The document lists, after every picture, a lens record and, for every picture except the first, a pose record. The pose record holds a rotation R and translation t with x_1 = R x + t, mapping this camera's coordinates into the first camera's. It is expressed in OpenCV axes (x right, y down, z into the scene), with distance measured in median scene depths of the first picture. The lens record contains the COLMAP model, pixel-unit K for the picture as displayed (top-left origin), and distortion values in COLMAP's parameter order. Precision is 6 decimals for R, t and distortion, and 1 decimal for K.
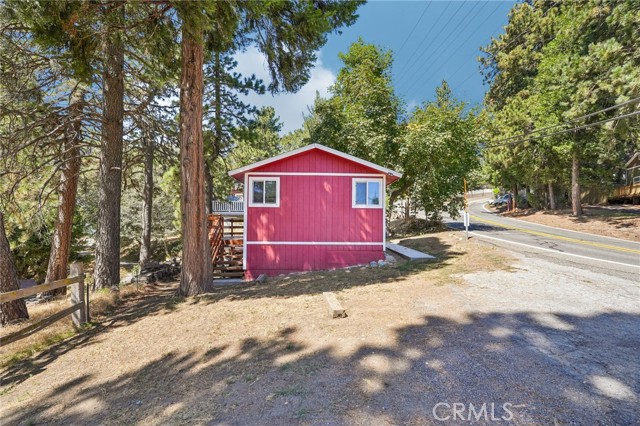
lens RADIAL K [[288.2, 0, 320.0], [0, 288.2, 213.0], [0, 0, 1]] dist [-0.000566, 0.000160]
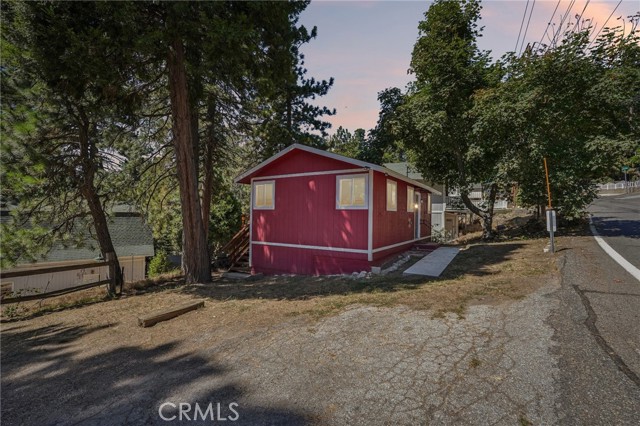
lens RADIAL K [[288.2, 0, 320.0], [0, 288.2, 213.0], [0, 0, 1]] dist [-0.000566, 0.000160]
pose [[0.836107, -0.006705, -0.548526, 0.562063], [0.019869, 0.999639, 0.018067, -0.023641], [0.548207, -0.026005, 0.835939, 0.227668]]
